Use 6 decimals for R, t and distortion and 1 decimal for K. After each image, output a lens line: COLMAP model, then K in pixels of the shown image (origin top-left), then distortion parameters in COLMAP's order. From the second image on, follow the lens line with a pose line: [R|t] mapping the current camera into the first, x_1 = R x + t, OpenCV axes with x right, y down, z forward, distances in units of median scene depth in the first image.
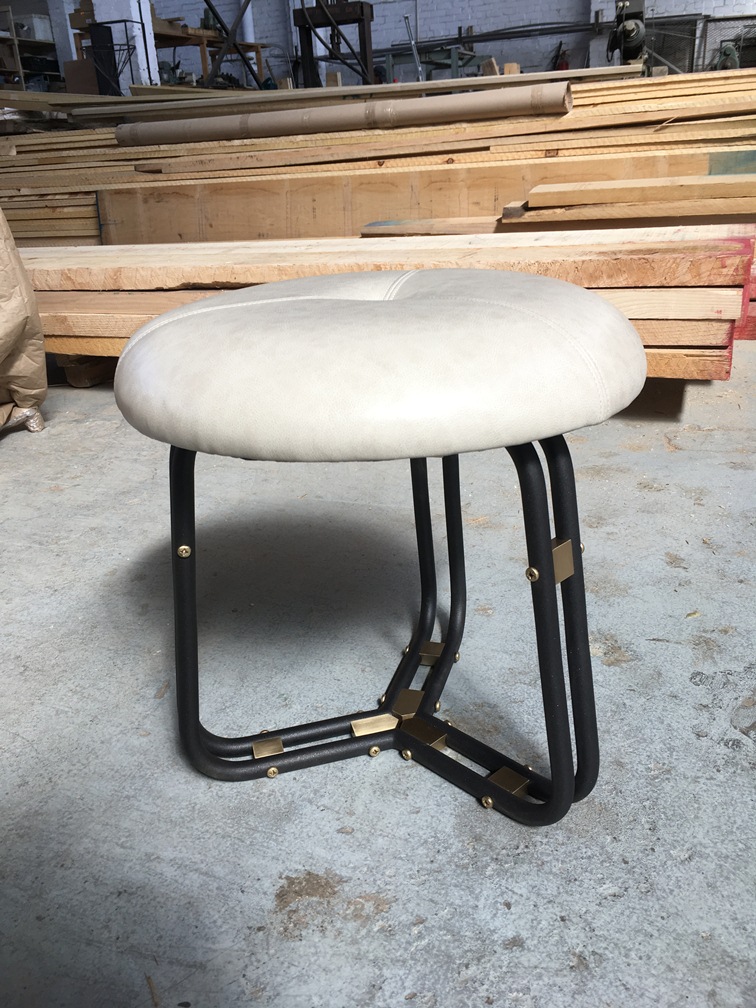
lens RADIAL K [[861.1, 0, 377.9], [0, 861.1, 503.7], [0, 0, 1]] dist [0.062580, -0.104734]
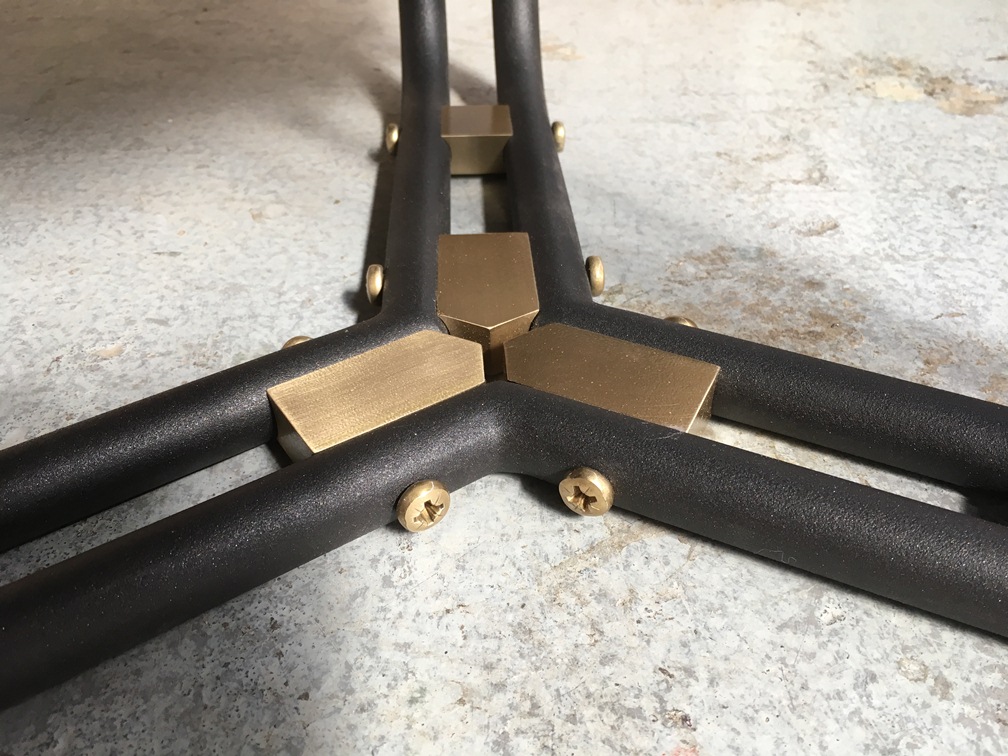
lens RADIAL K [[861.1, 0, 505.0], [0, 861.1, 378.2], [0, 0, 1]] dist [0.062580, -0.104734]
pose [[0.940090, -0.163732, 0.299036, -0.038814], [0.082559, 0.960353, 0.266283, 0.194617], [-0.330779, -0.225642, 0.916336, 0.773306]]
